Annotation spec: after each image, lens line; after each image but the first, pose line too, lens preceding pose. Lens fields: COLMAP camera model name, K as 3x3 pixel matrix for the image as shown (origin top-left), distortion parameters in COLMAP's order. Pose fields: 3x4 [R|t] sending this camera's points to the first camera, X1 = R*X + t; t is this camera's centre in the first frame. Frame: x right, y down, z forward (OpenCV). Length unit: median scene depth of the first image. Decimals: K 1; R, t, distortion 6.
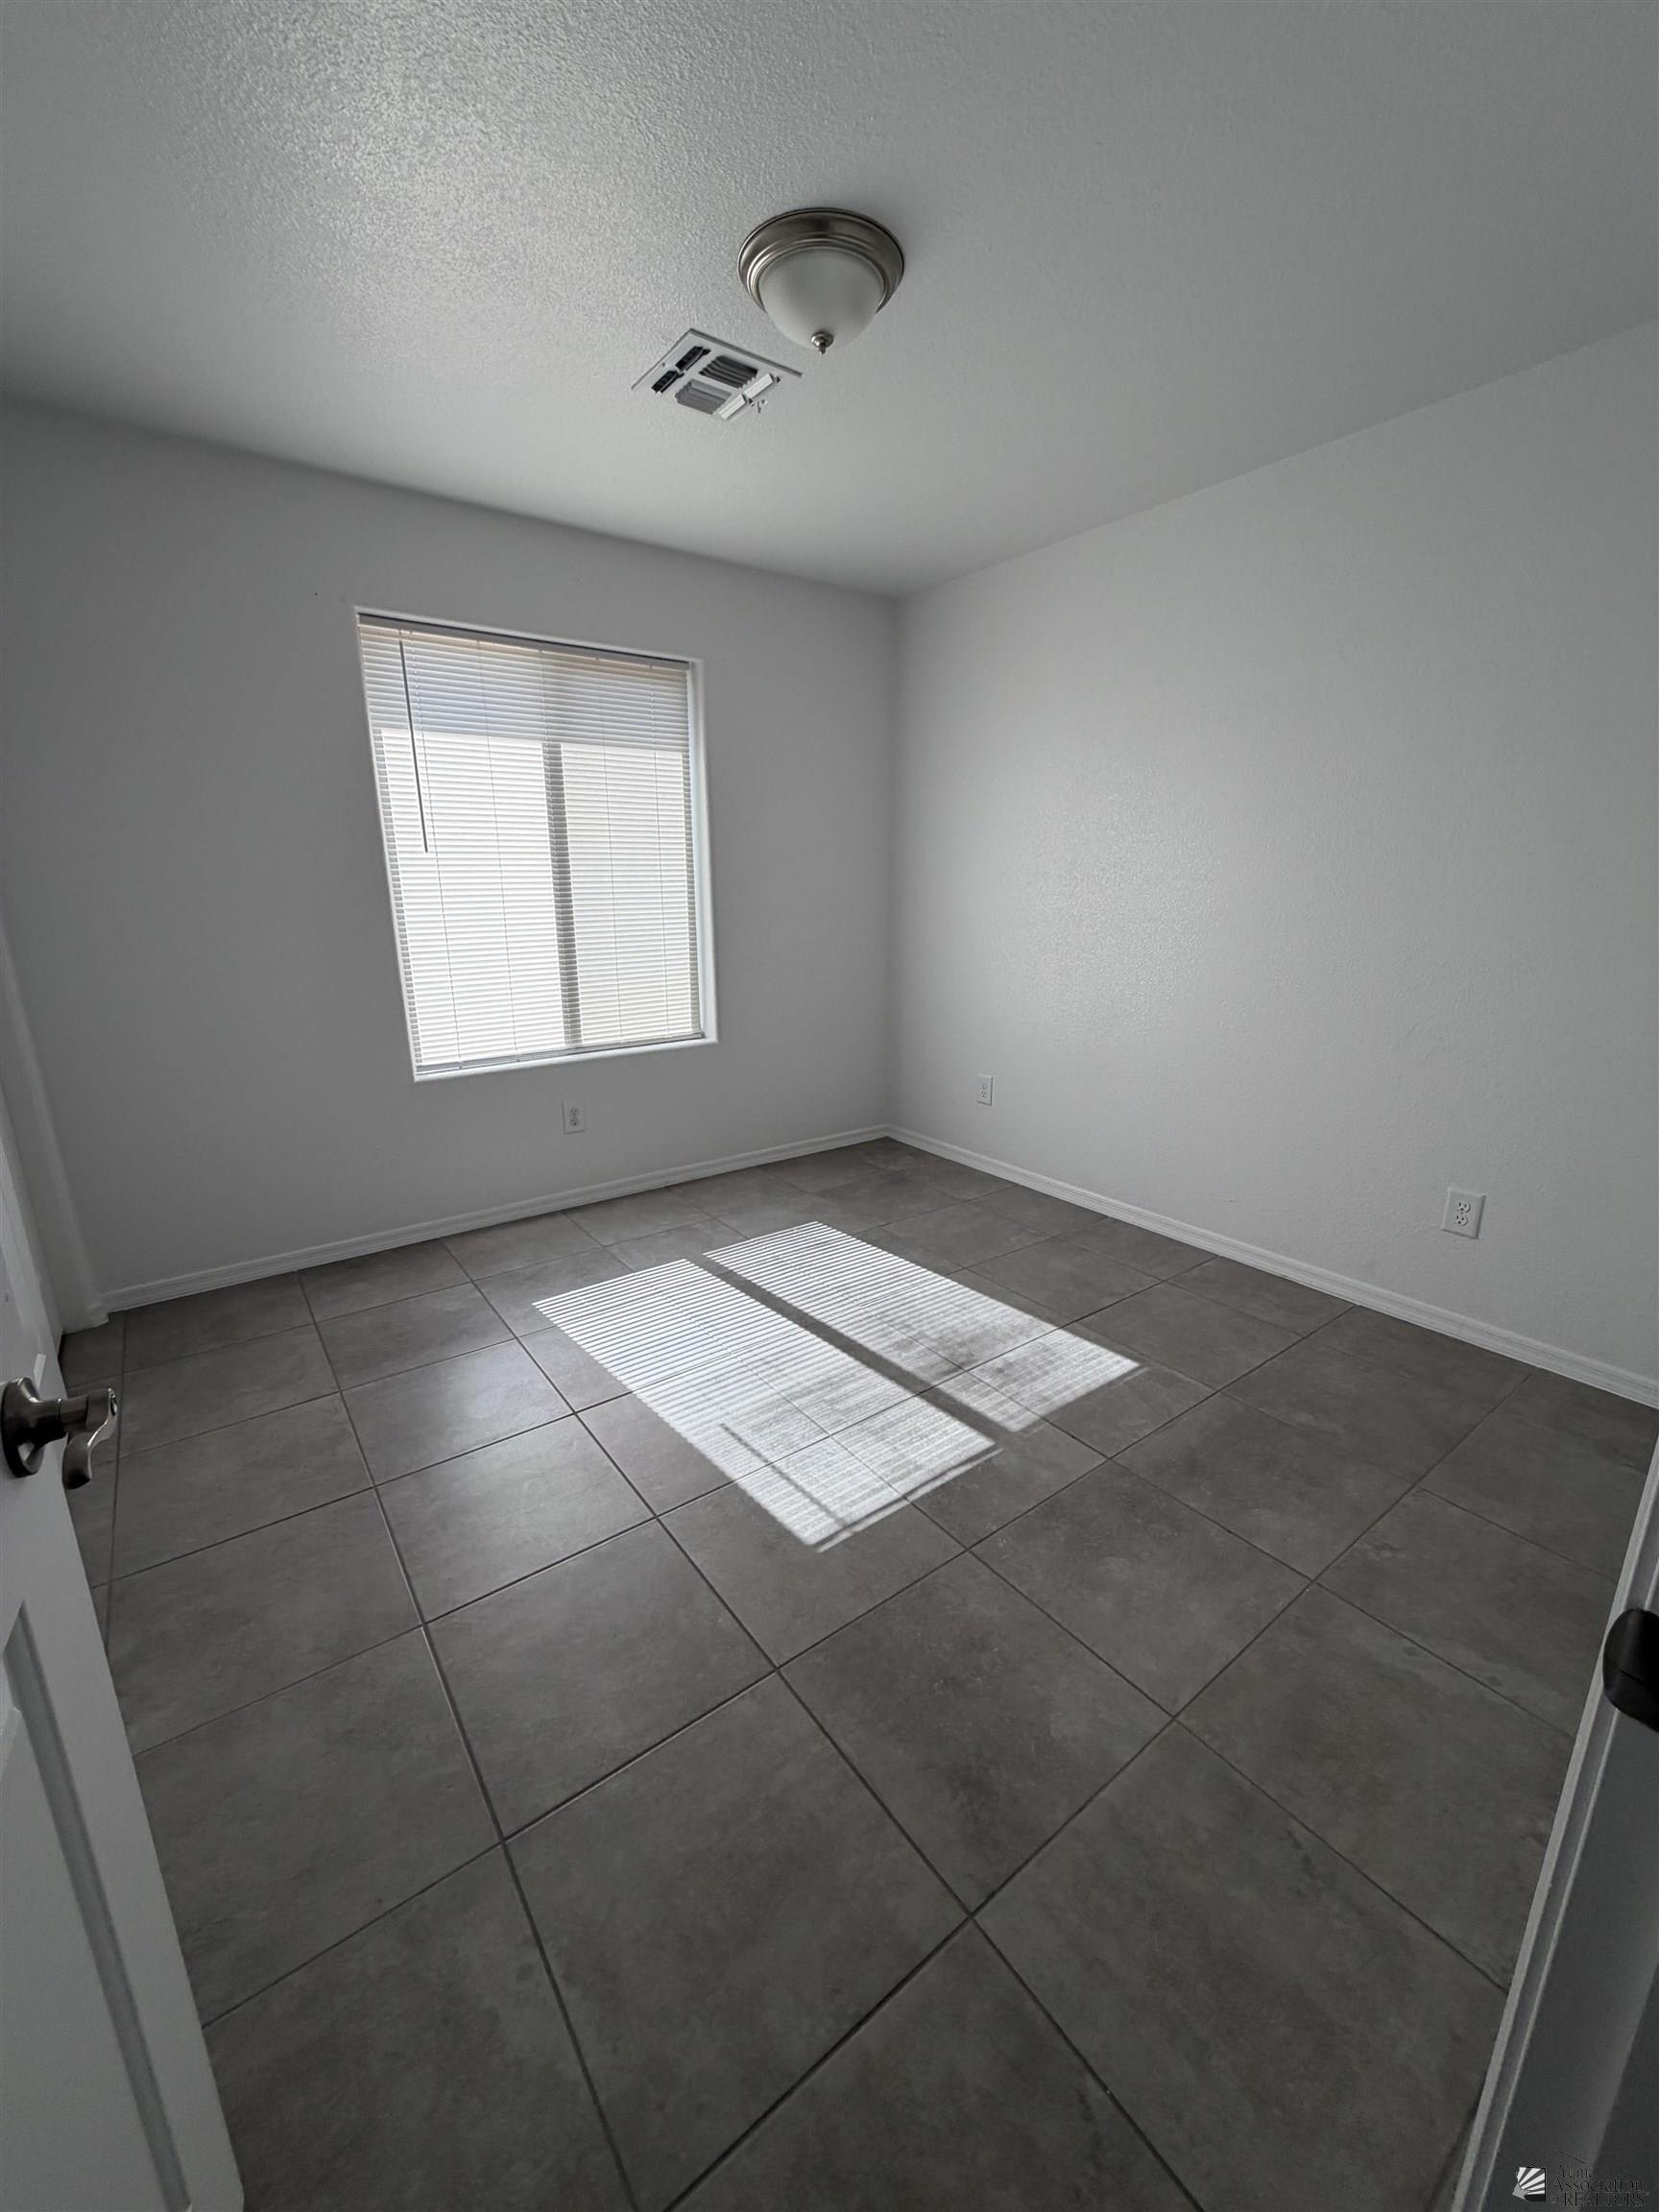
lens RADIAL K [[884.8, 0, 828.9], [0, 884.8, 1104.2], [0, 0, 1]] dist [-0.000090, 0.000497]
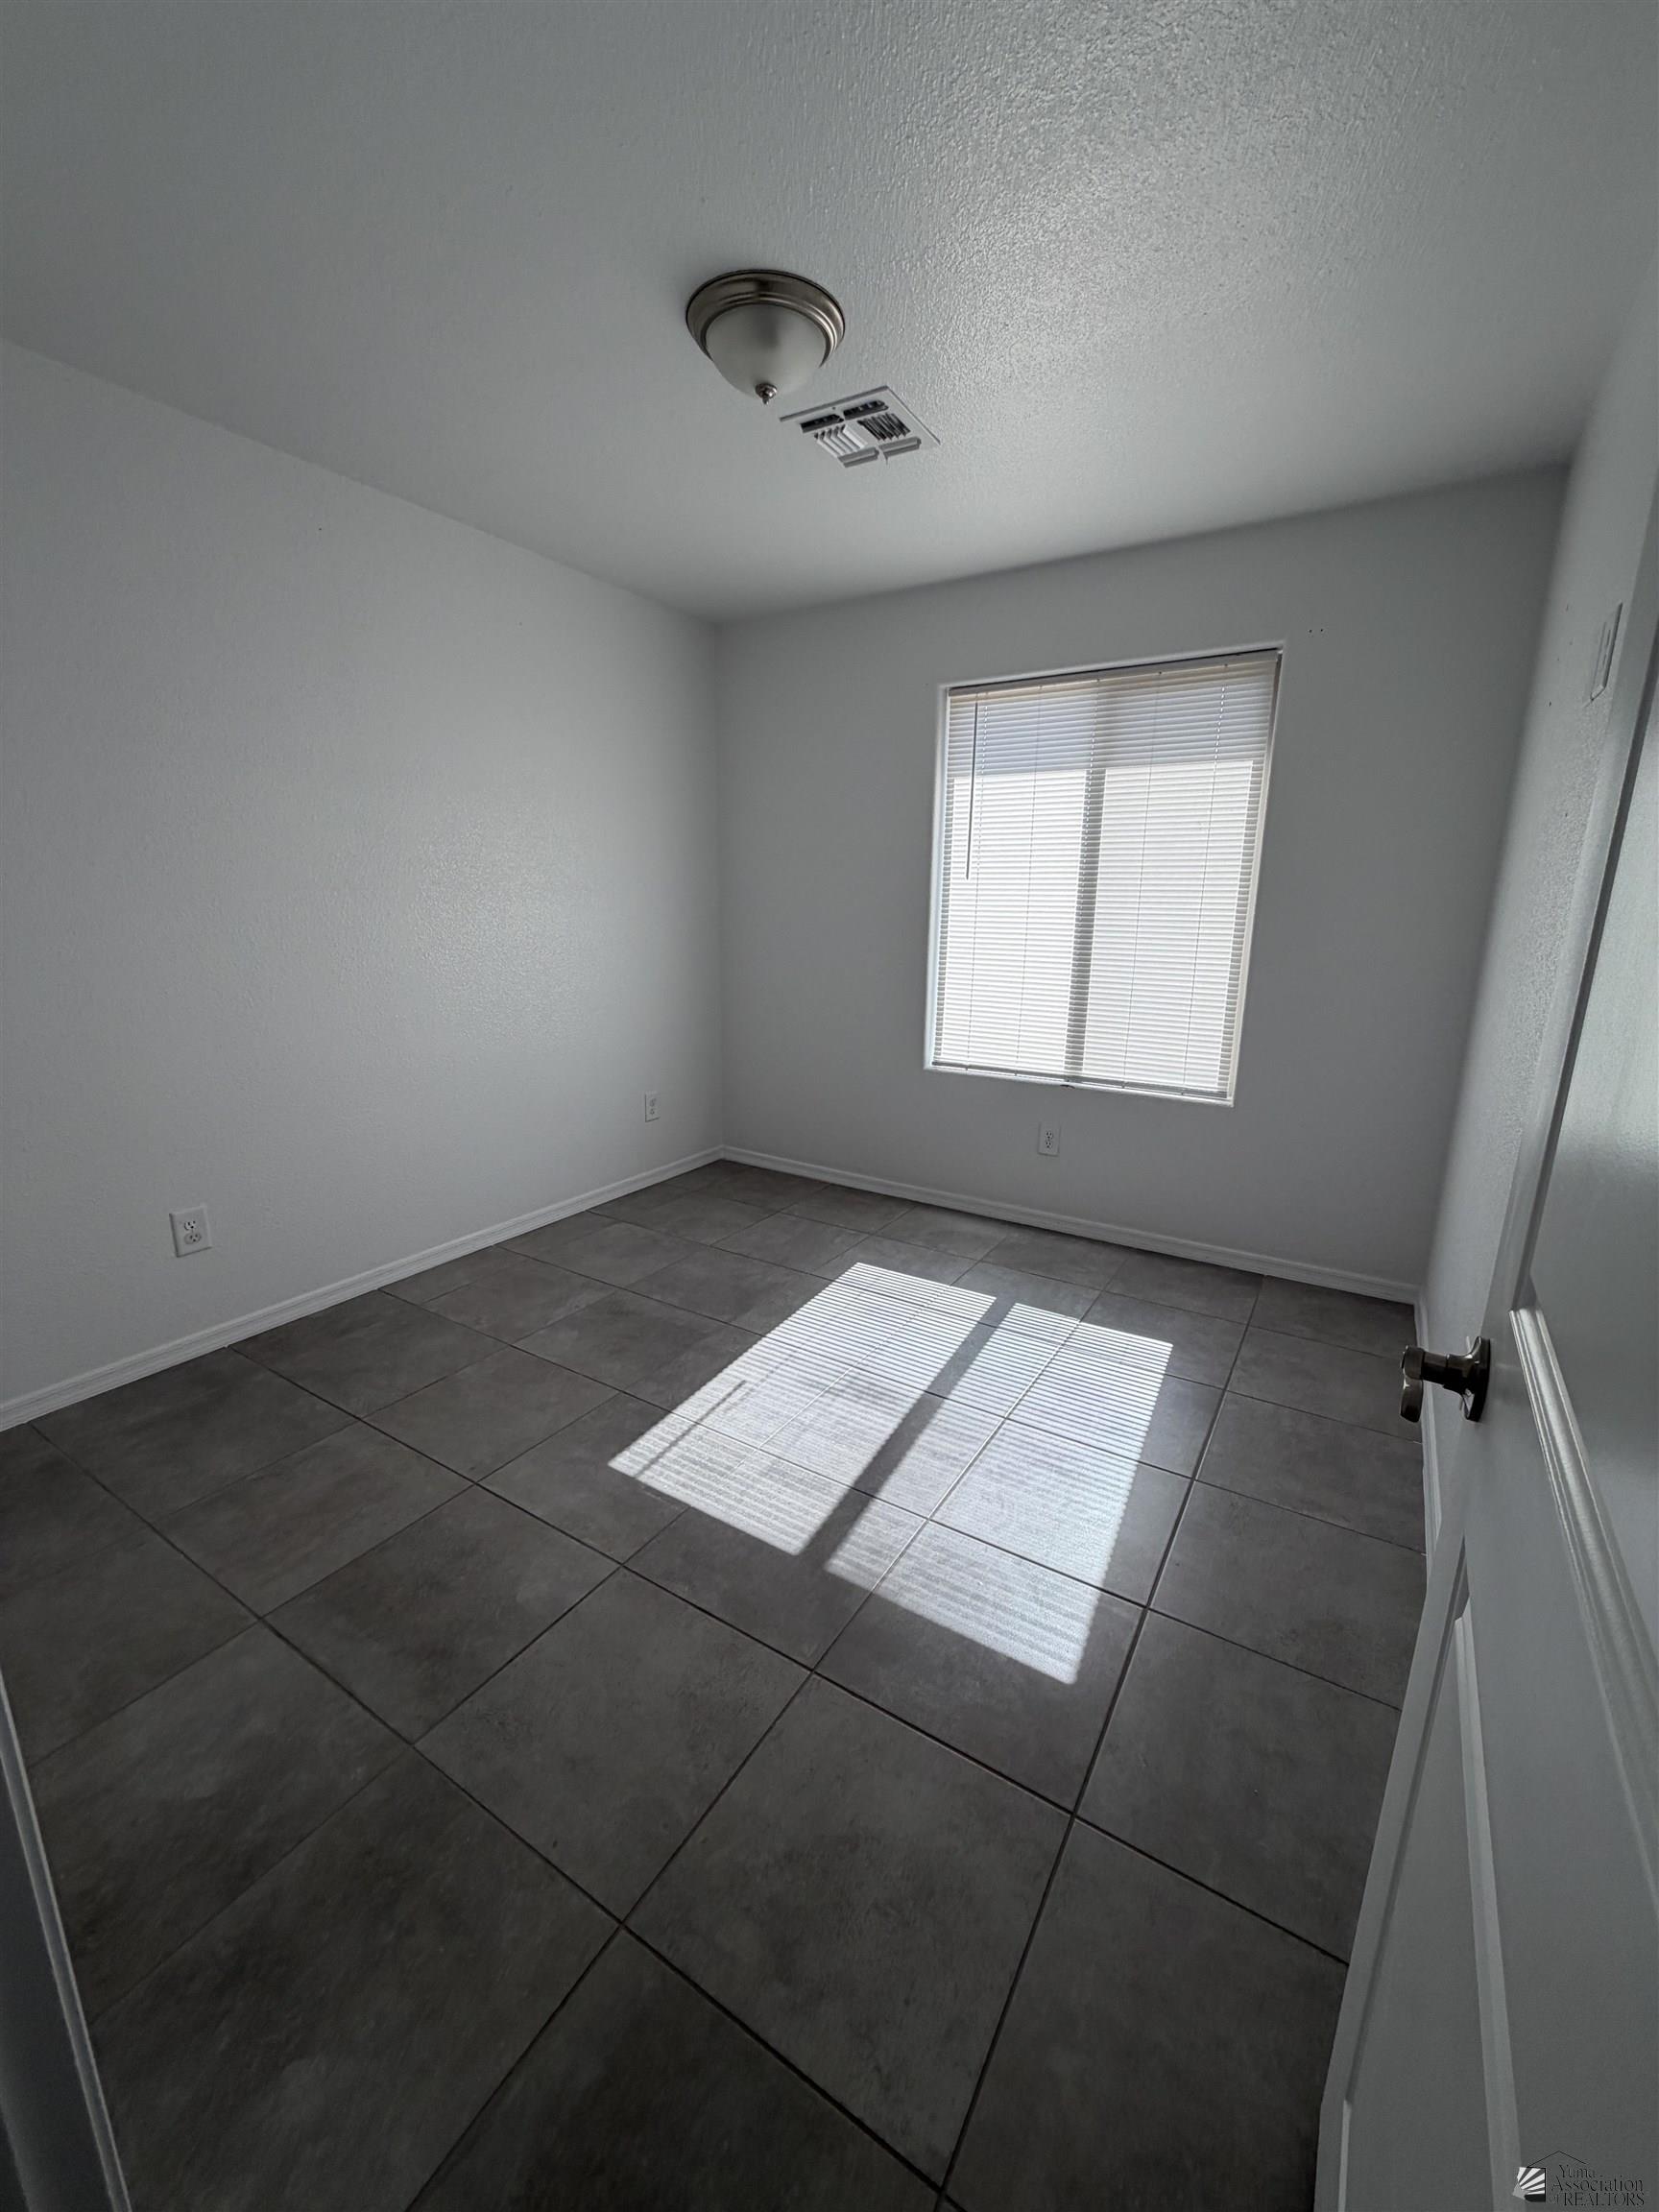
lens RADIAL K [[886.2, 0, 829.5], [0, 886.2, 1106.0], [0, 0, 1]] dist [0.001406, -0.000207]
pose [[0.360252, 0.220541, -0.906411, 1.145146], [-0.251020, 0.958731, 0.133503, -0.203652], [0.898447, 0.179432, 0.400745, 0.785086]]
